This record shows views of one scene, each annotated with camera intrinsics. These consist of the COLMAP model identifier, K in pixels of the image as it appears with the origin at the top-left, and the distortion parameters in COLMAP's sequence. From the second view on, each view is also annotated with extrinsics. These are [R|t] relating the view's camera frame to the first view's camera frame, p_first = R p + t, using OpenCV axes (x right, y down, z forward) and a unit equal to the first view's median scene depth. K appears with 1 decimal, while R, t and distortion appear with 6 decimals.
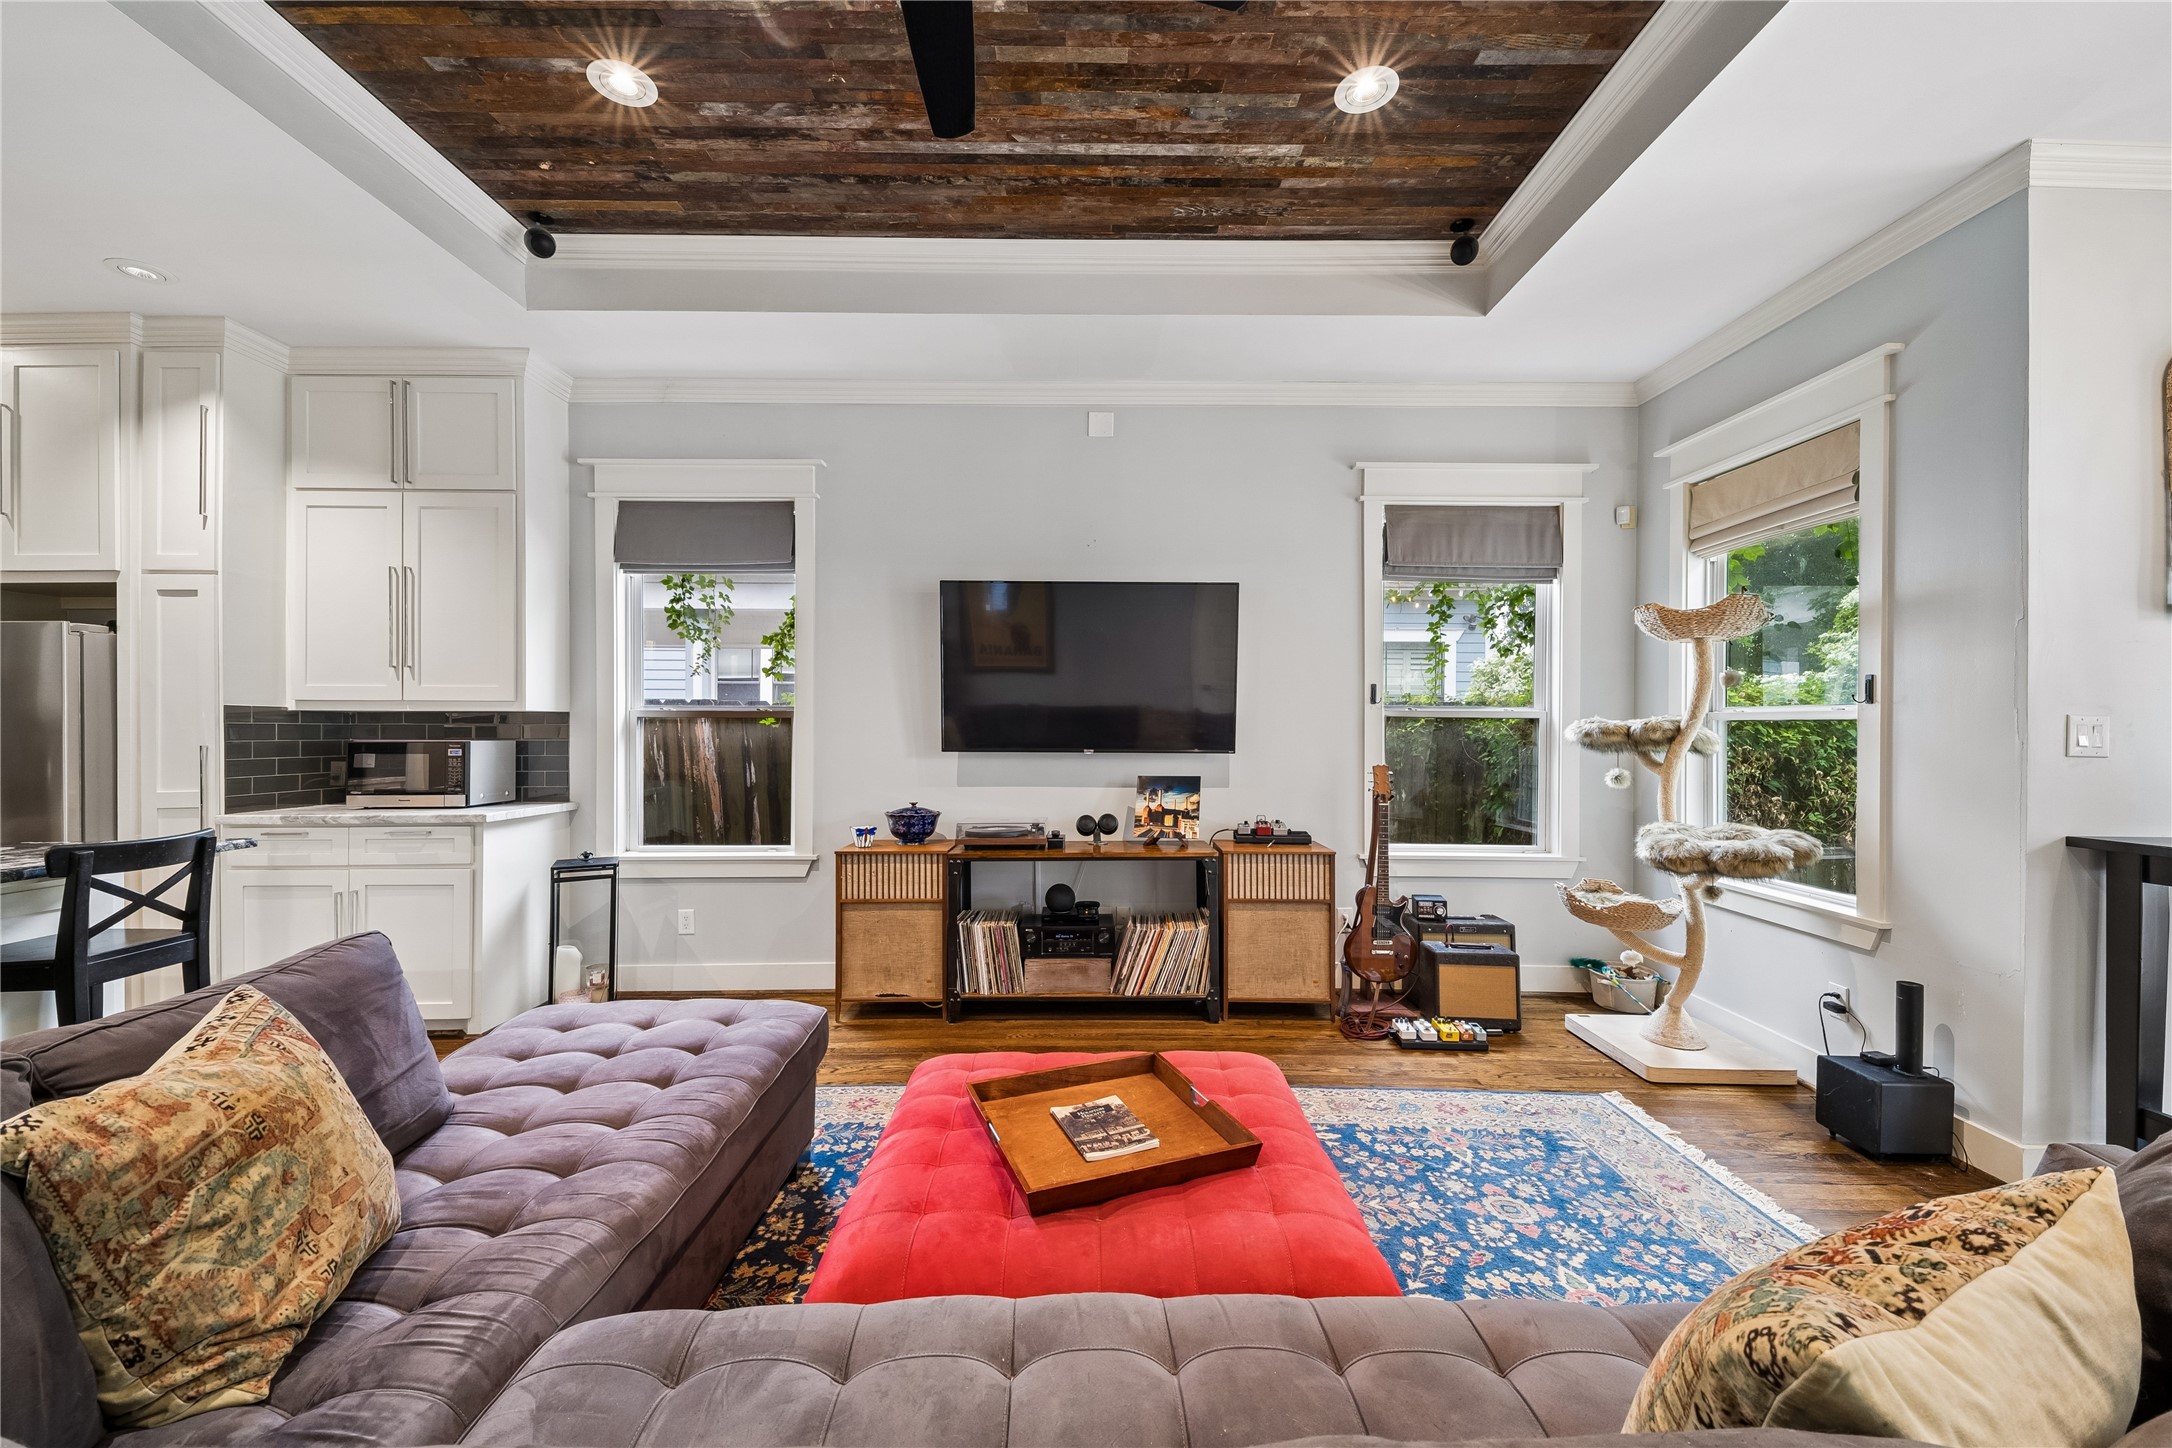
lens RADIAL K [[846.6, 0, 1090.4], [0, 846.6, 729.2], [0, 0, 1]] dist [0.049997, -0.026326]
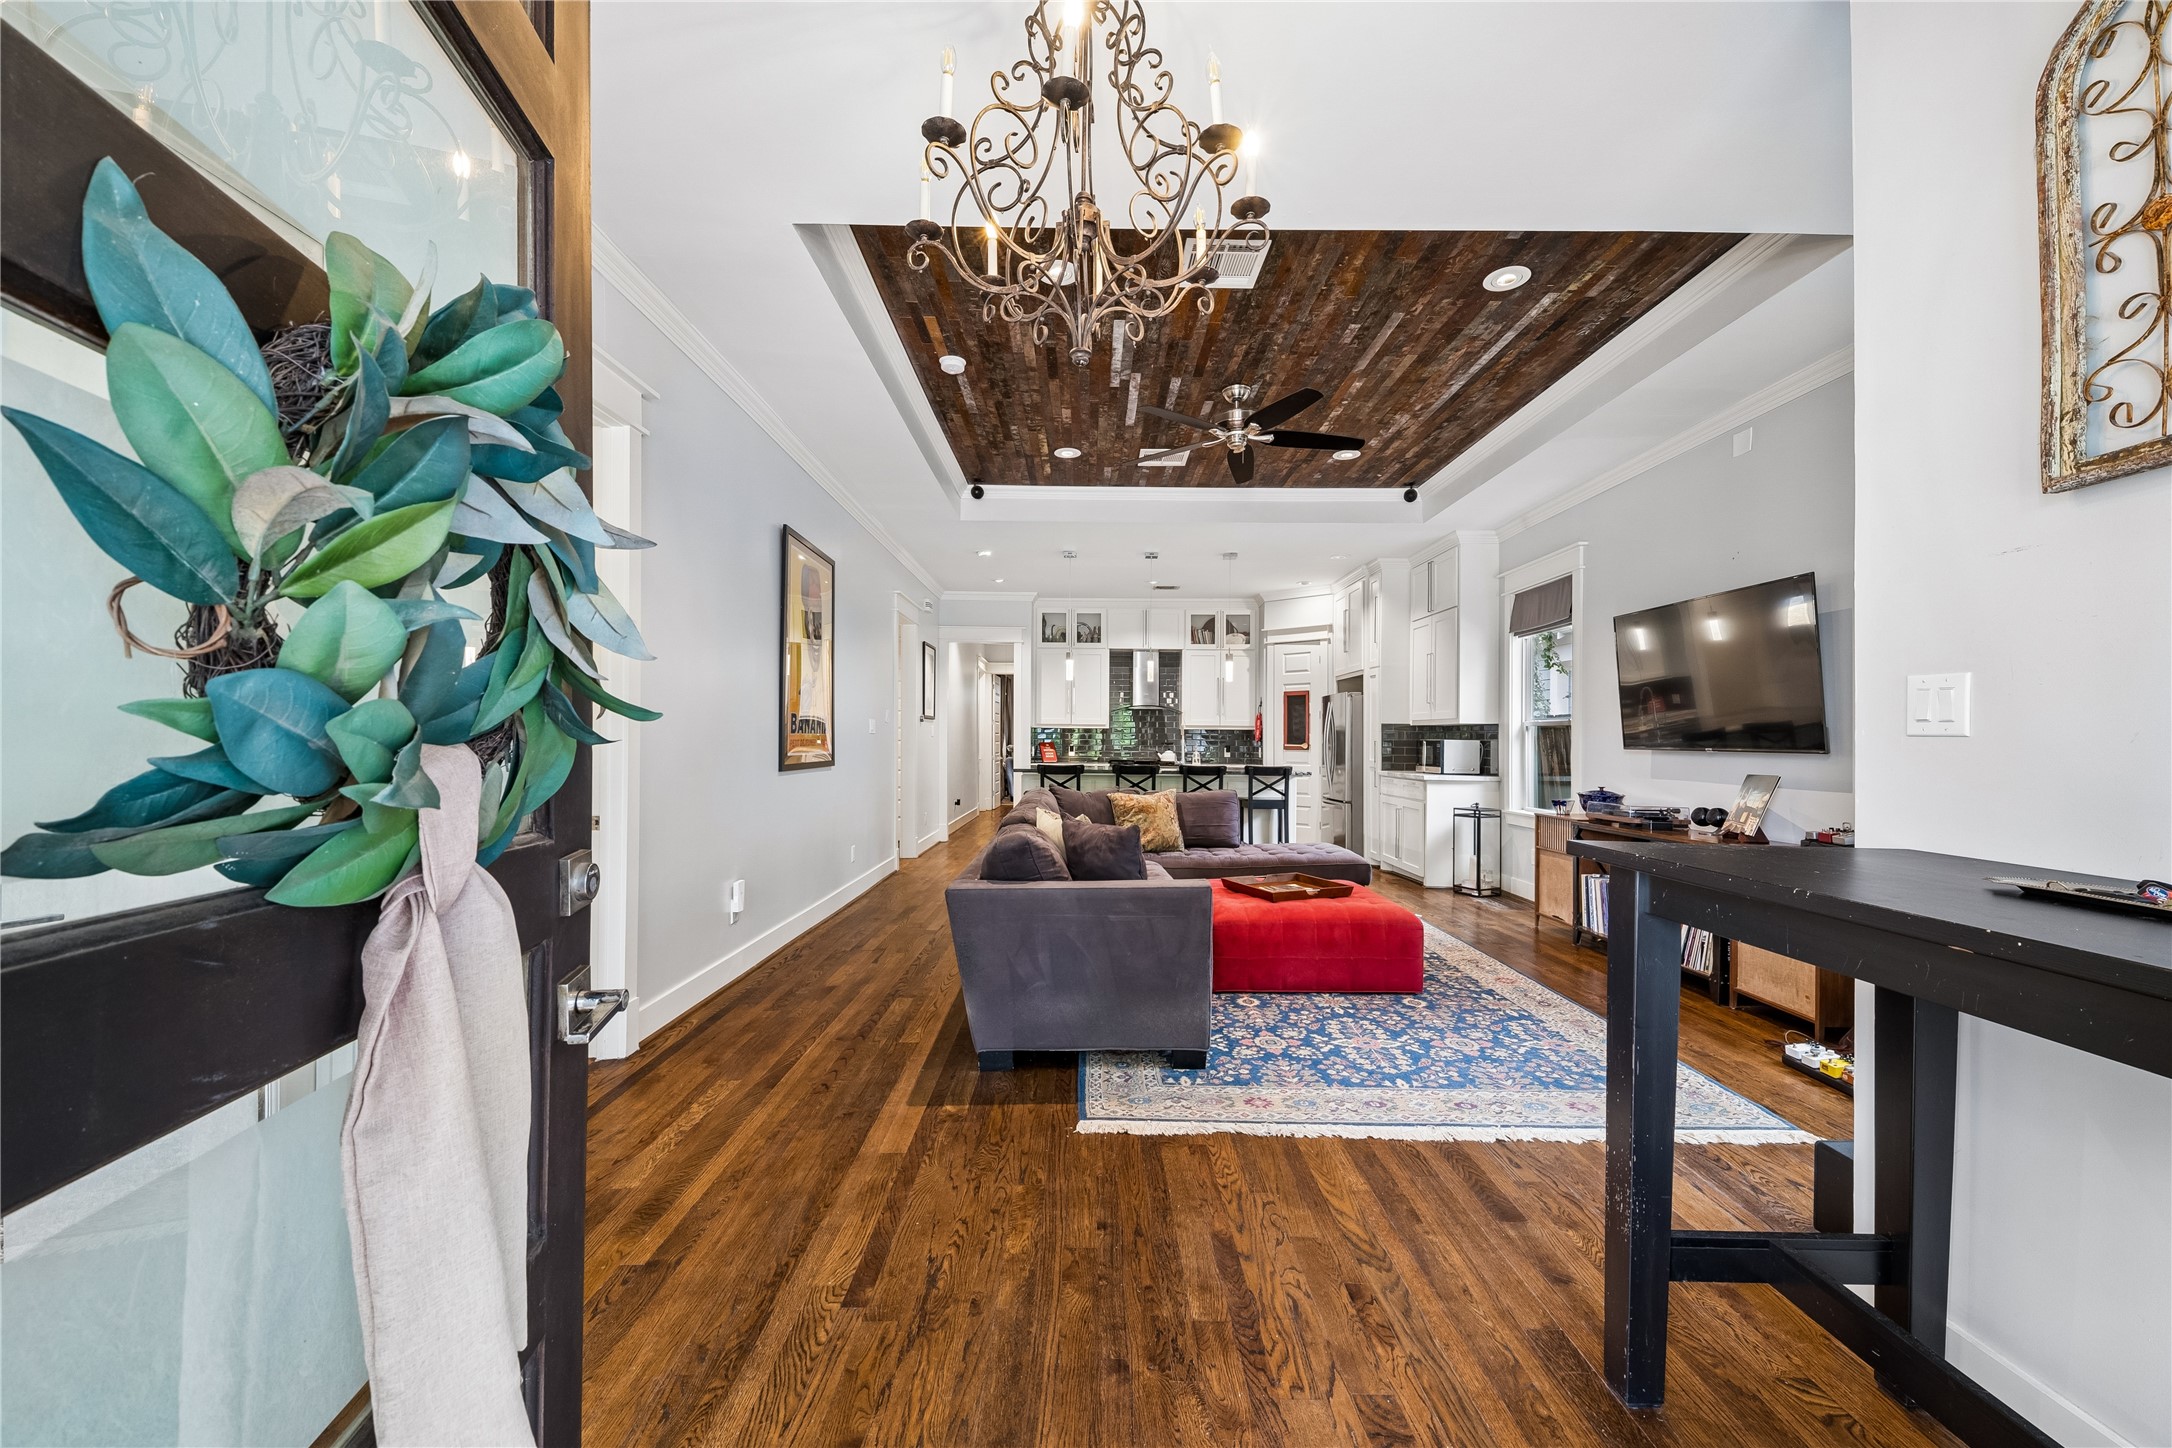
lens RADIAL K [[833.7, 0, 1093.6], [0, 833.7, 743.9], [0, 0, 1]] dist [0.001272, 0.000096]
pose [[0.001841, 0.003860, -0.999991, 1.175438], [-0.010243, 0.999940, 0.003841, 0.024469], [0.999946, 0.010236, 0.001880, 0.218615]]
